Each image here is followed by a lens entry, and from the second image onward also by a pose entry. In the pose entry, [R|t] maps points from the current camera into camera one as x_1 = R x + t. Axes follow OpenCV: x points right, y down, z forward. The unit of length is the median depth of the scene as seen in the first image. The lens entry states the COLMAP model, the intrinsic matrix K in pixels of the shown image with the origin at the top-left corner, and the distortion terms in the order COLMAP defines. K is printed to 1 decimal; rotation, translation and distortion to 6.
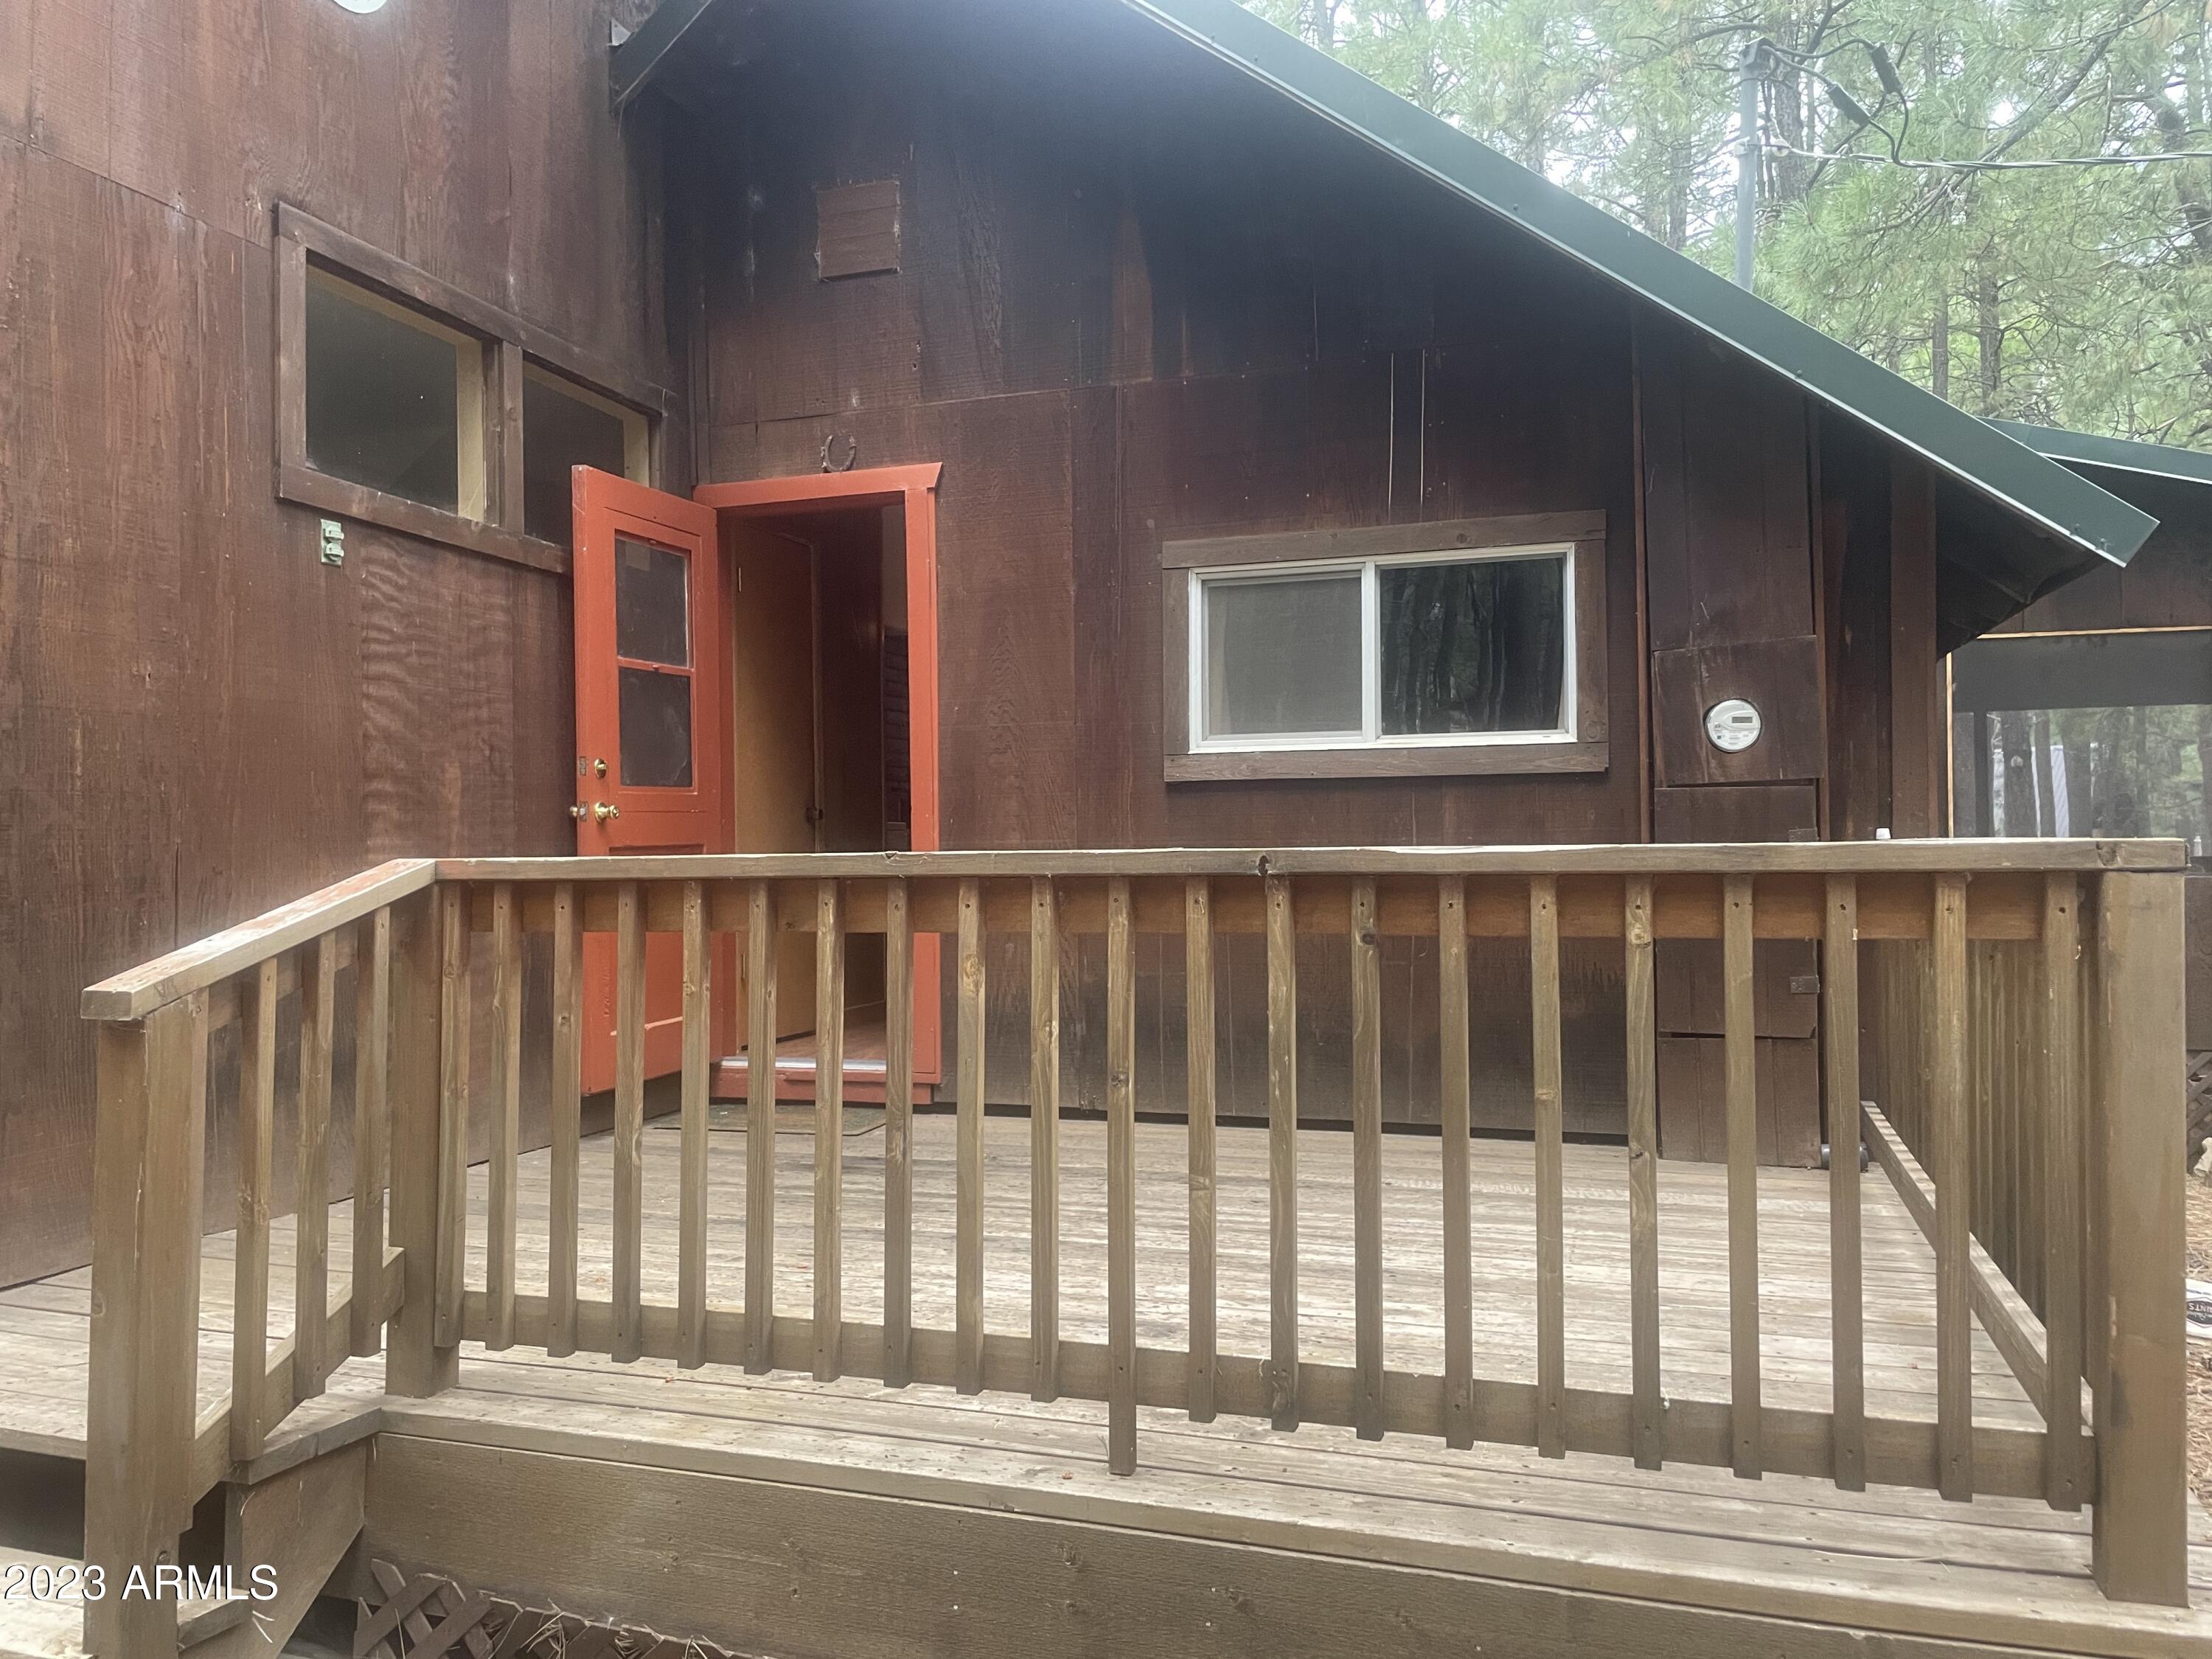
lens RADIAL K [[1665.9, 0, 1106.0], [0, 1665.9, 829.5], [0, 0, 1]] dist [0.087675, -0.117186]
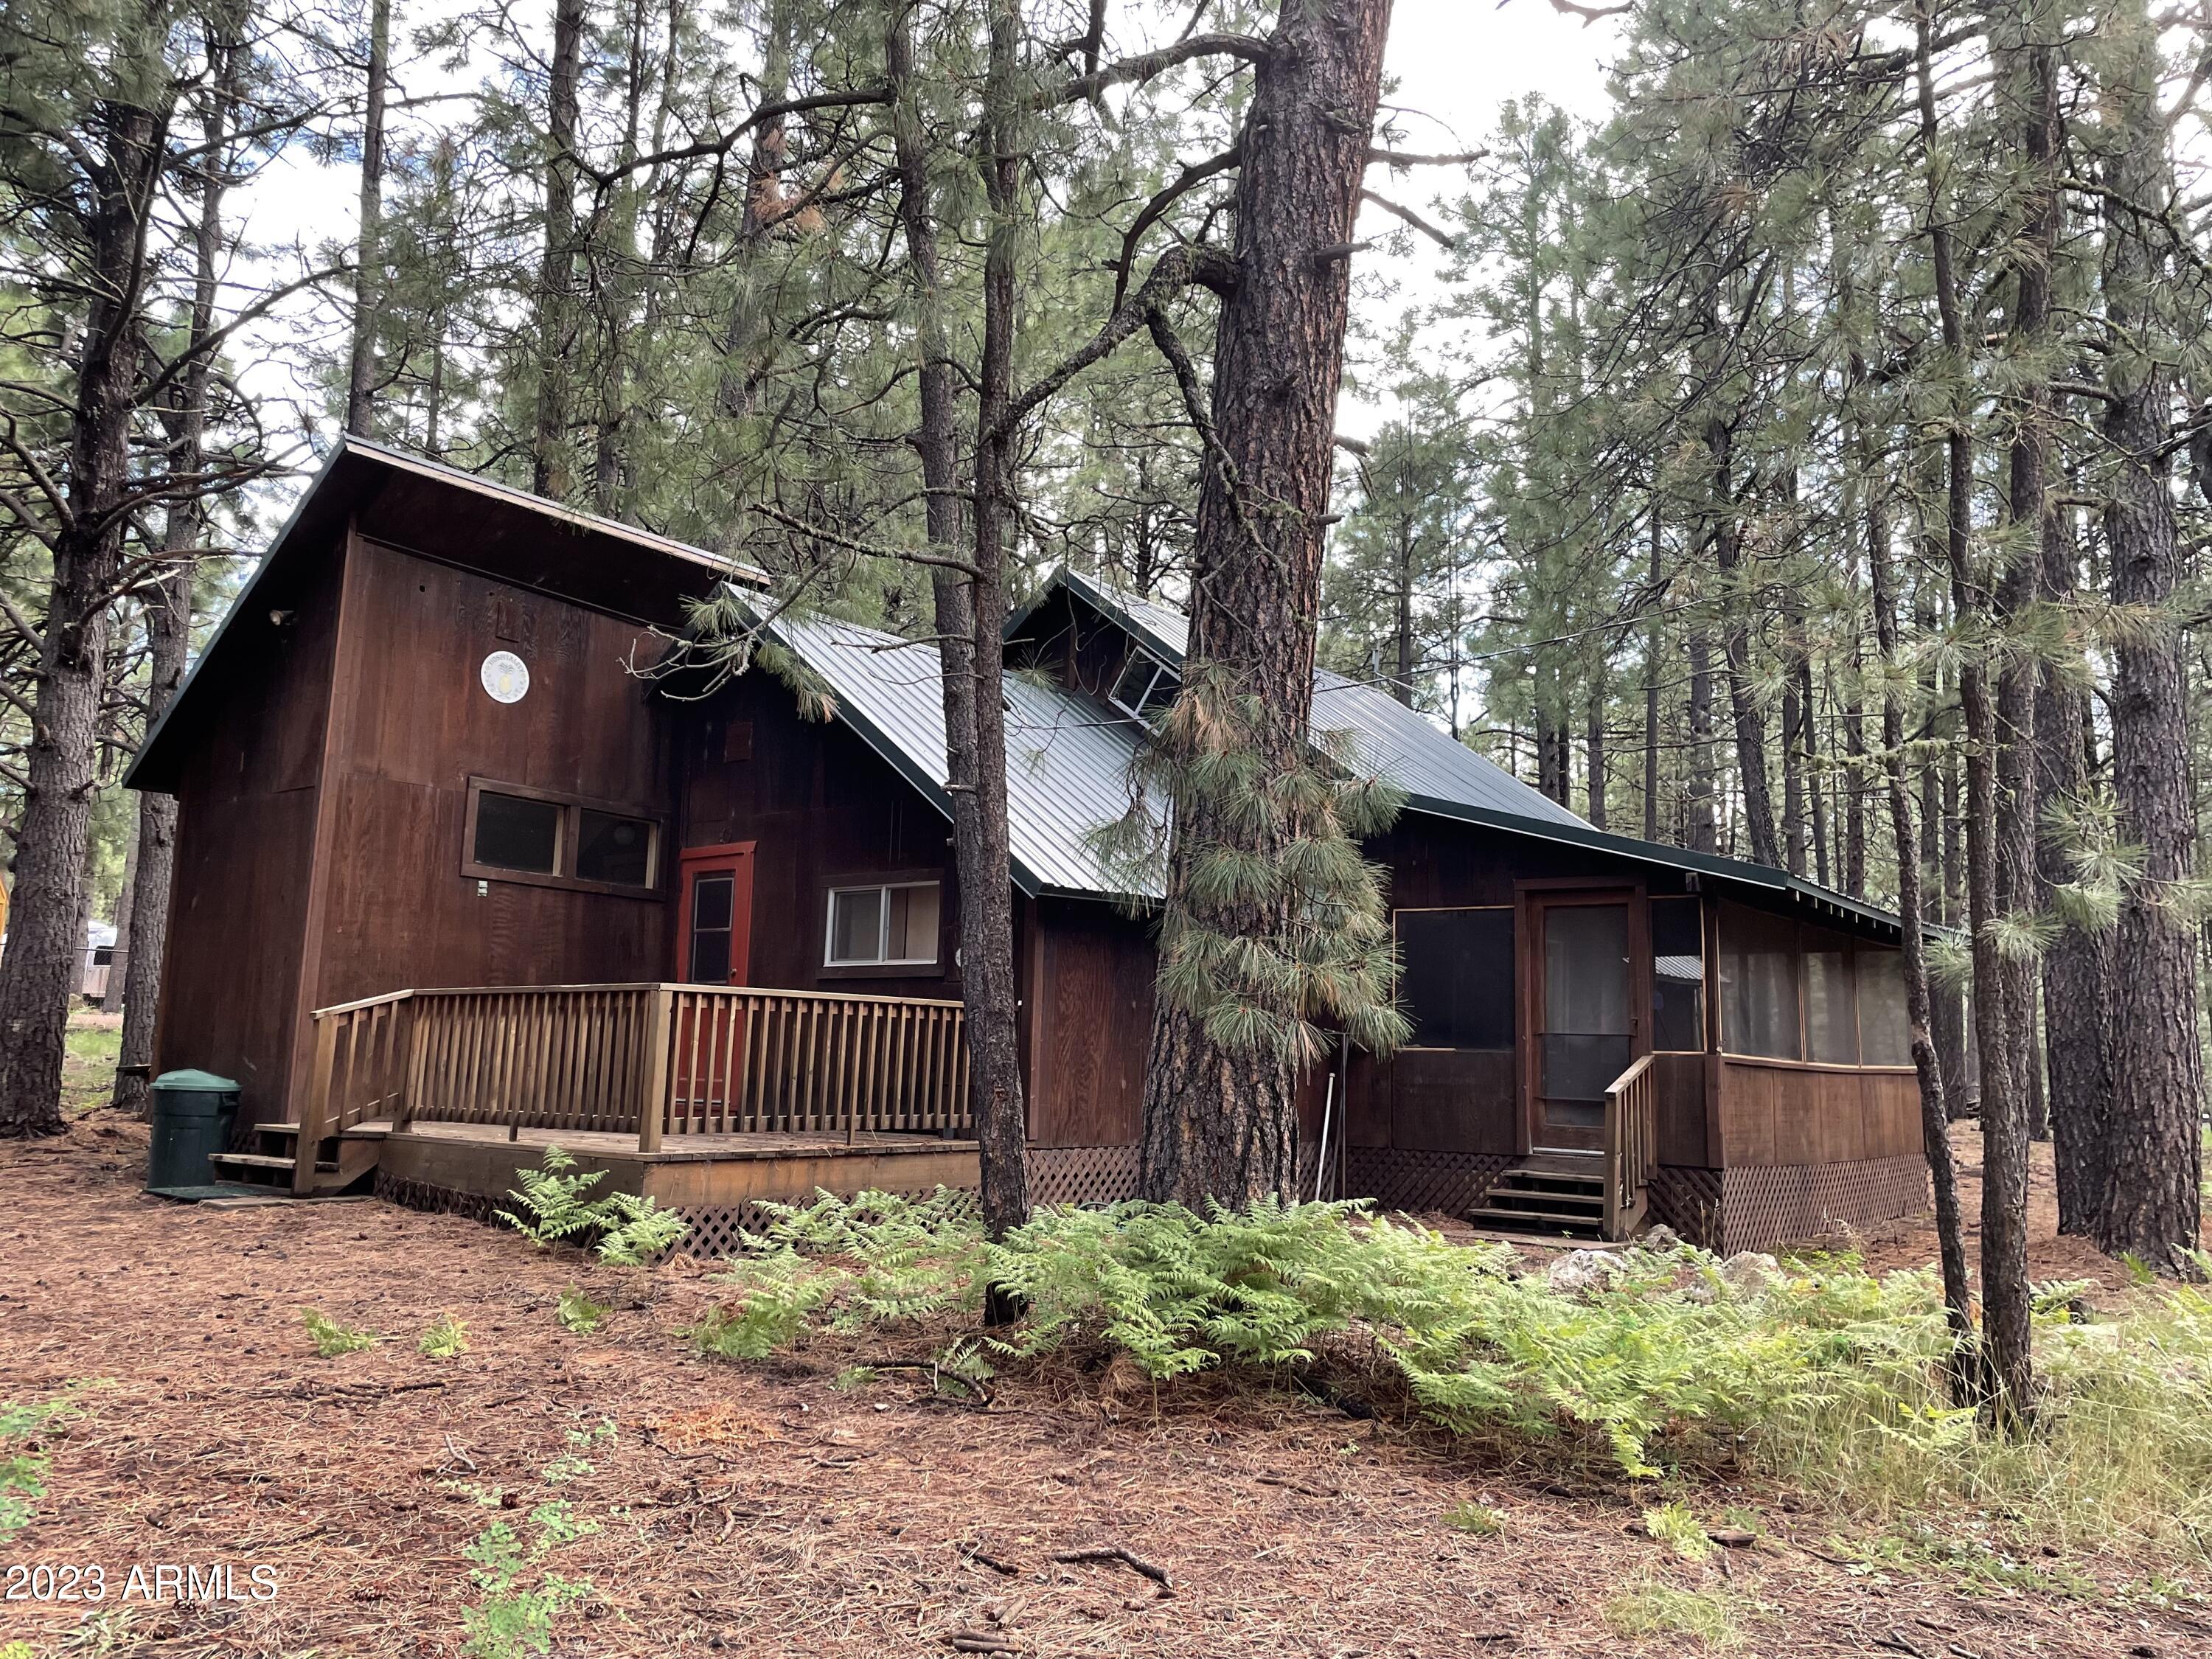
lens RADIAL K [[1665.9, 0, 1106.0], [0, 1665.9, 829.5], [0, 0, 1]] dist [0.087675, -0.117186]
pose [[0.936923, -0.013387, -0.349280, 1.303362], [-0.034656, 0.990785, -0.130936, 0.058040], [0.347814, 0.134781, 0.927825, -1.100952]]
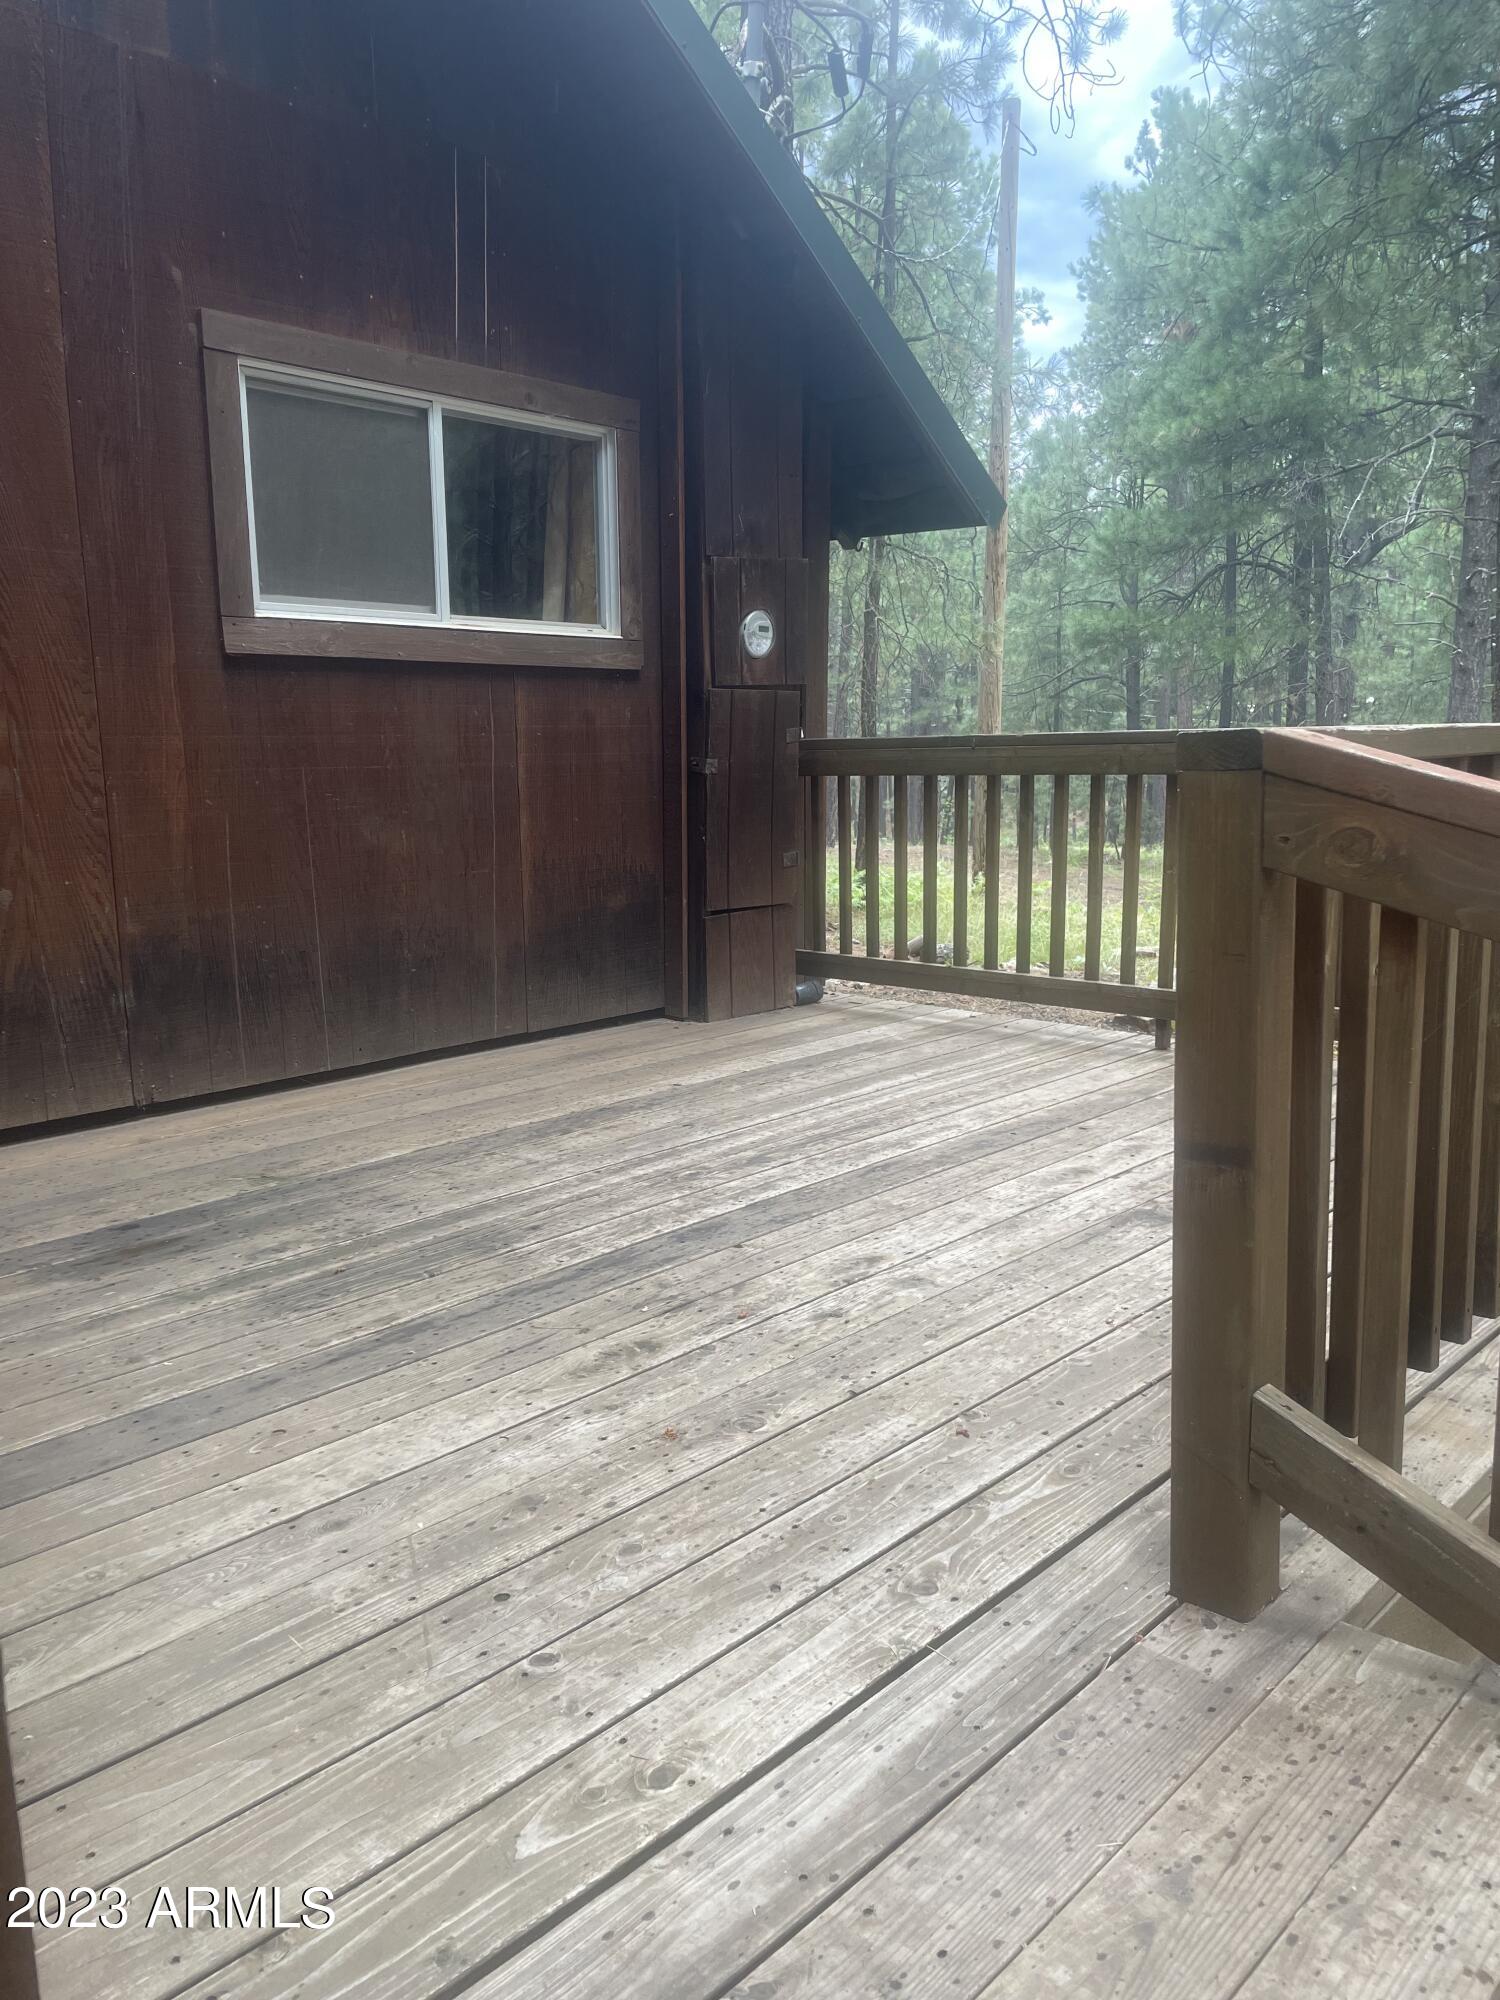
lens RADIAL K [[1506.3, 0, 760.8], [0, 1506.3, 994.5], [0, 0, 1]] dist [0.087675, -0.117186]
pose [[0.406168, -0.144214, 0.902347, -0.533810], [0.003020, 0.987675, 0.156492, 0.017026], [-0.913793, -0.060837, 0.401598, 0.535349]]
